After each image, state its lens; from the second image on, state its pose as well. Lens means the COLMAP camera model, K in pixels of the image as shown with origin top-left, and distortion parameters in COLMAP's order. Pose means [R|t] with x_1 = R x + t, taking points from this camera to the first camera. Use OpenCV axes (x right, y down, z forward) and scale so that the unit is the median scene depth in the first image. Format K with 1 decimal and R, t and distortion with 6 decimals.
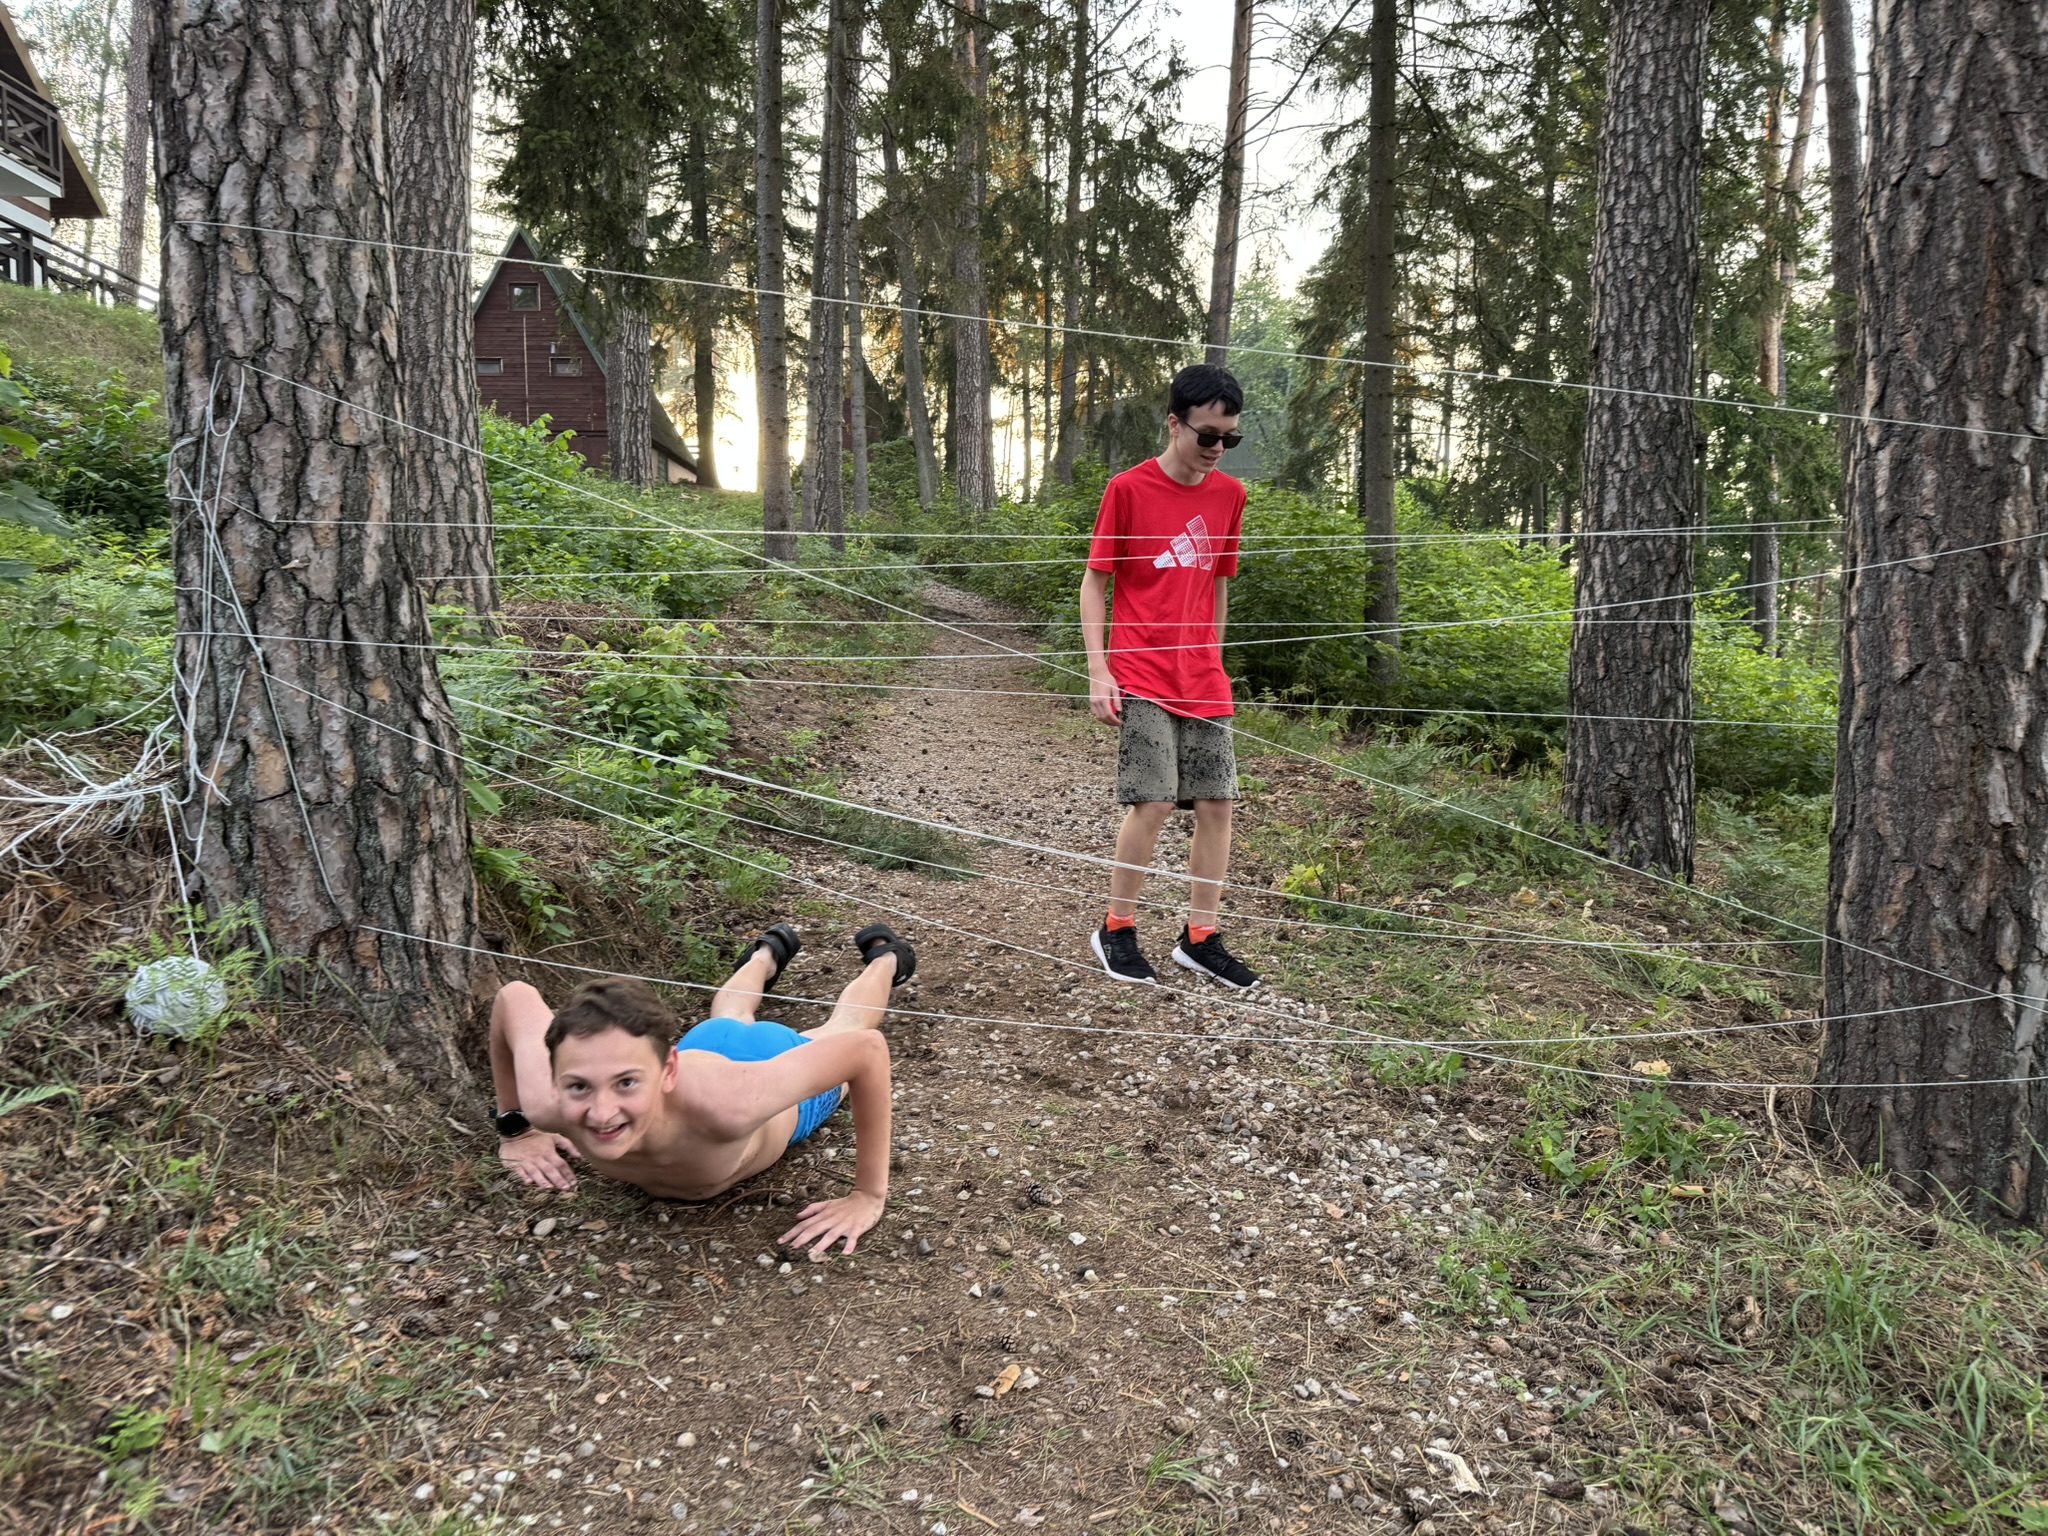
lens RADIAL K [[1501.2, 0, 1028.7], [0, 1501.2, 799.7], [0, 0, 1]] dist [0.009964, -0.011995]
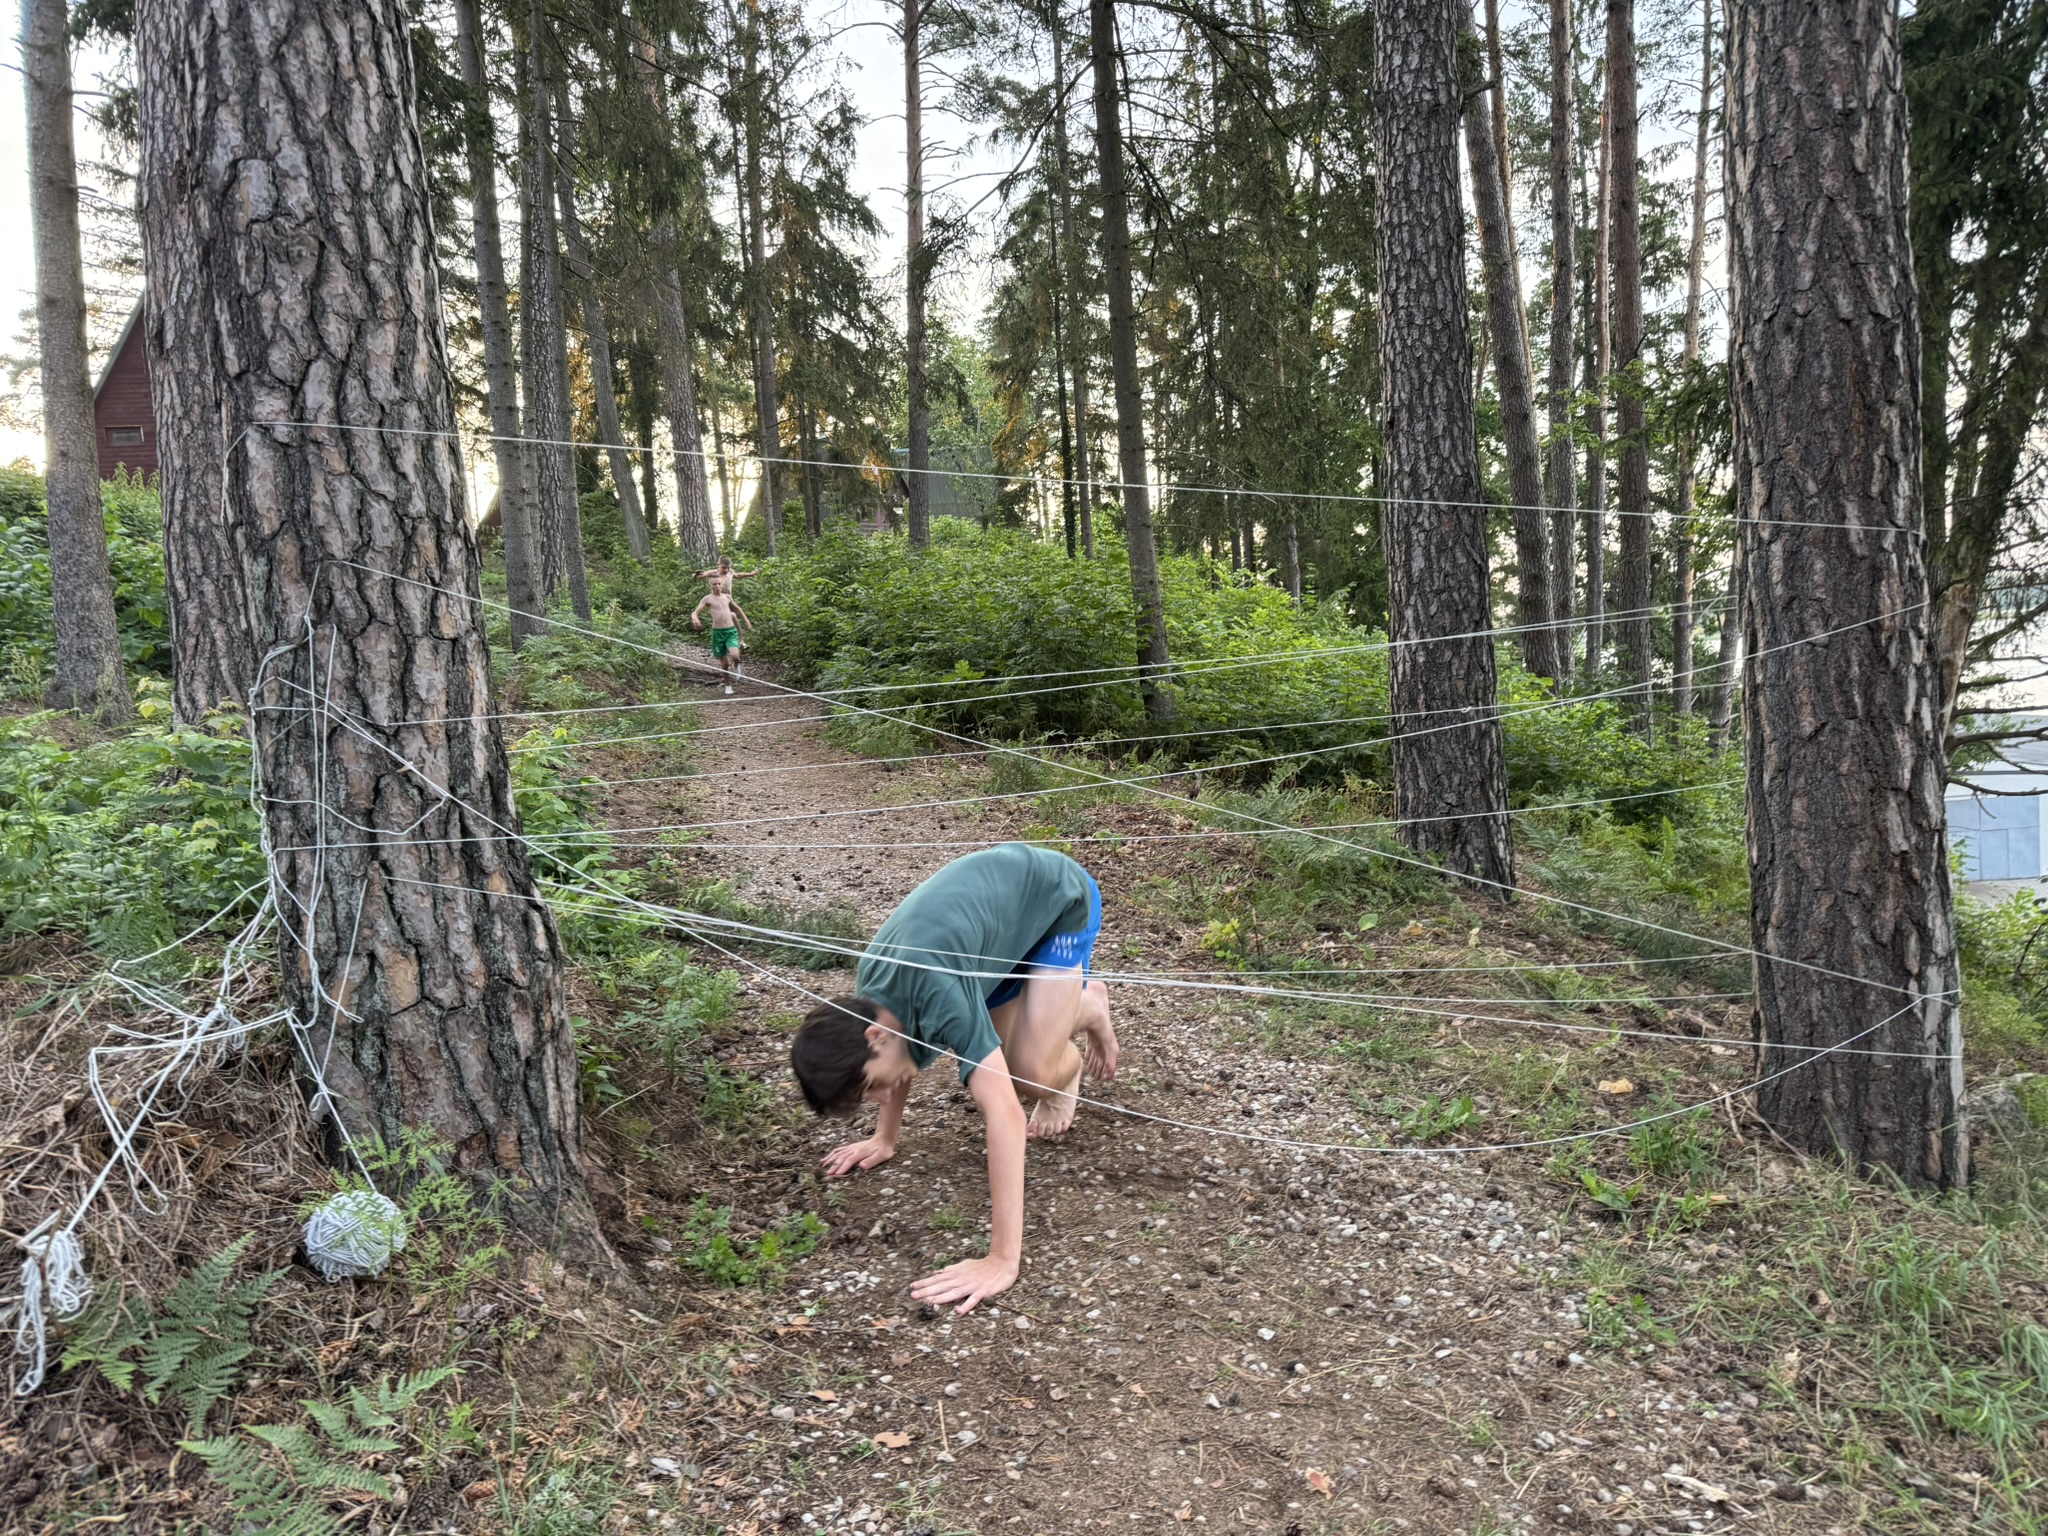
lens RADIAL K [[1501.2, 0, 1028.7], [0, 1501.2, 799.7], [0, 0, 1]] dist [0.009964, -0.011995]
pose [[0.974526, -0.089804, 0.205510, -0.292487], [0.093227, 0.995620, -0.007013, -0.088866], [-0.203980, 0.025994, 0.978630, -0.029343]]
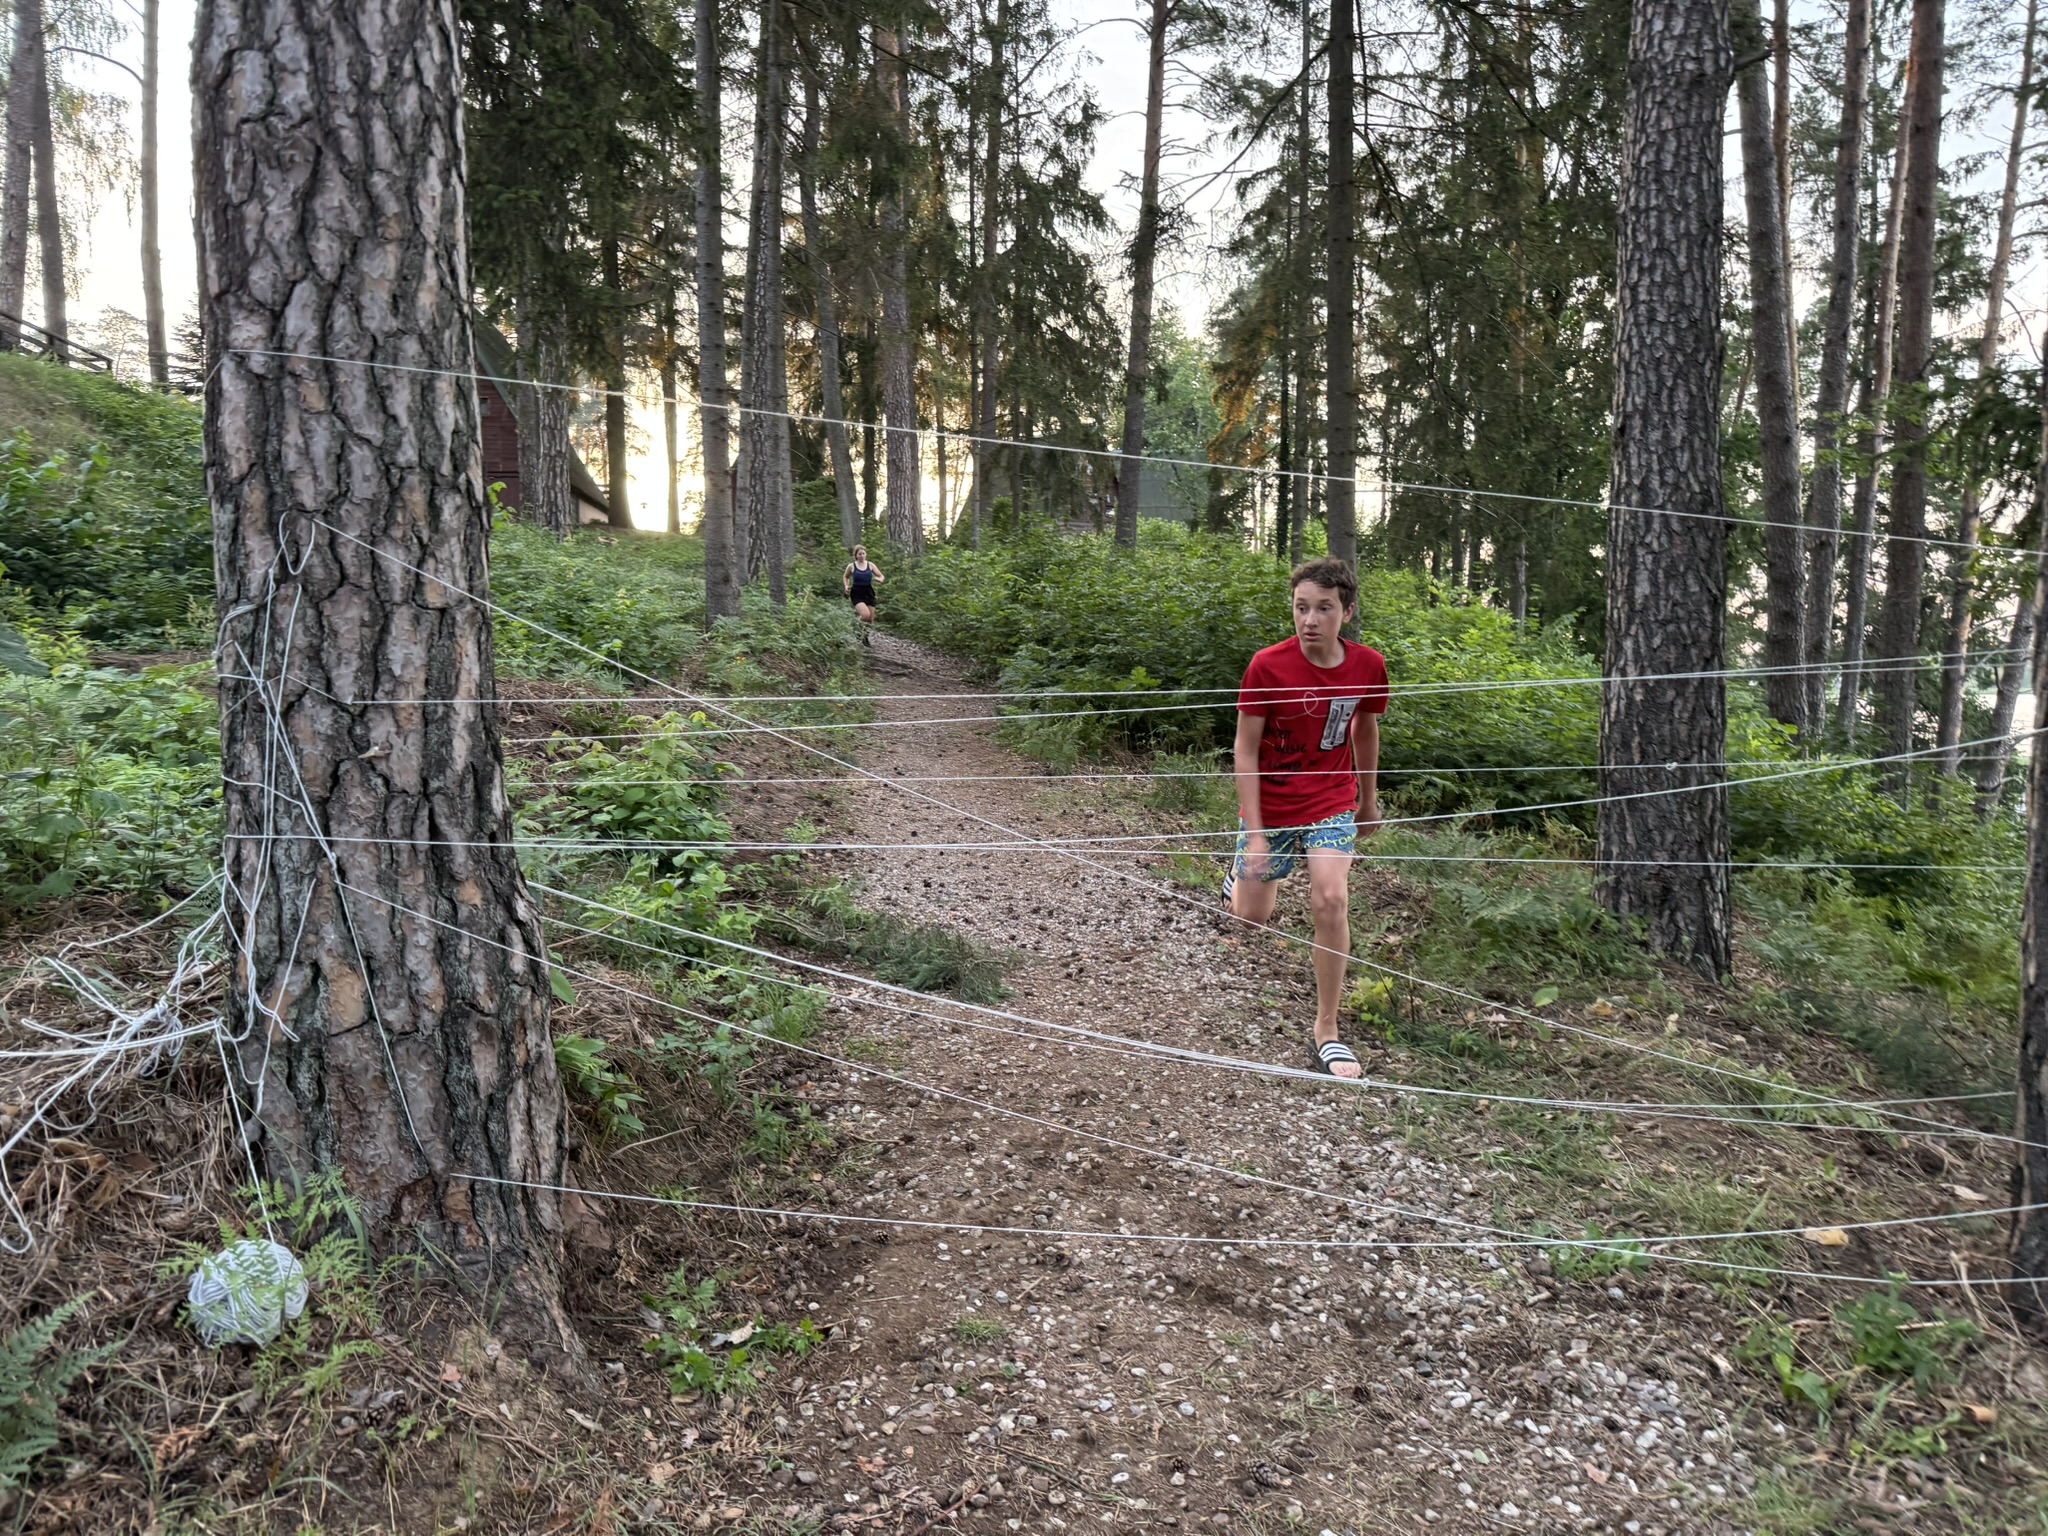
lens RADIAL K [[1490.2, 0, 1023.1], [0, 1490.2, 793.9], [0, 0, 1]] dist [0.010135, -0.013943]
pose [[0.997678, -0.014792, 0.066485, -0.176165], [0.016117, 0.999681, -0.019429, -0.108116], [-0.066177, 0.020455, 0.997598, 0.137254]]
